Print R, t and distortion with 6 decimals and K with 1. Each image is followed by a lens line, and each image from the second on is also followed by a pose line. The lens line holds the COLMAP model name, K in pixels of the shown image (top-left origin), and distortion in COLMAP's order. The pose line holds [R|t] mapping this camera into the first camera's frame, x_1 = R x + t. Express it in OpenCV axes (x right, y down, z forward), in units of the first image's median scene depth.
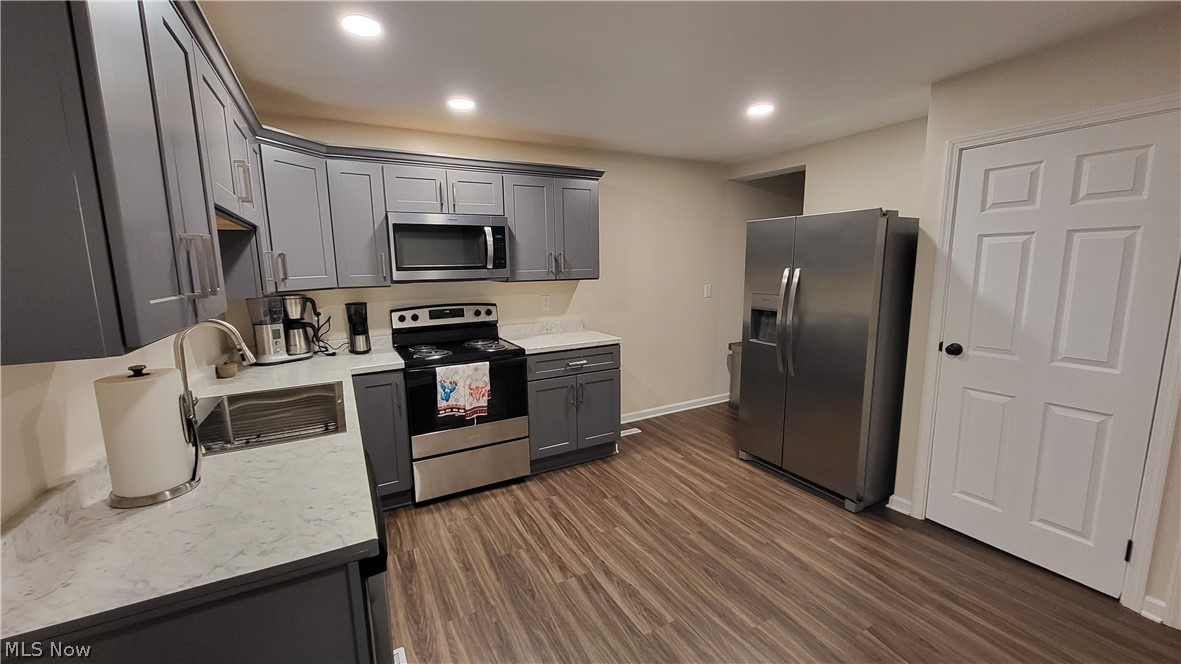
lens RADIAL K [[461.6, 0, 587.5], [0, 461.6, 331.1], [0, 0, 1]] dist [0.002553, -0.000003]
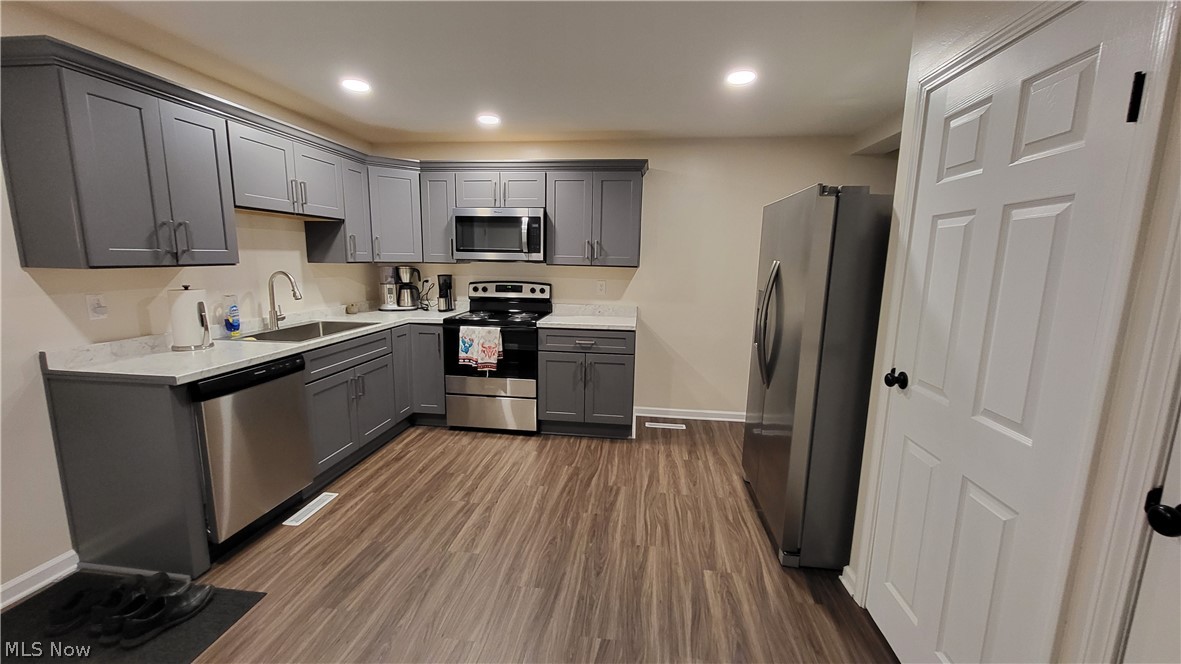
lens RADIAL K [[461.6, 0, 587.1], [0, 461.6, 331.2], [0, 0, 1]] dist [0.002553, -0.000003]
pose [[0.812822, 0.123509, -0.569267, 0.667496], [-0.116085, 0.992006, 0.049476, -0.011904], [0.570827, 0.025869, 0.820662, 0.125567]]
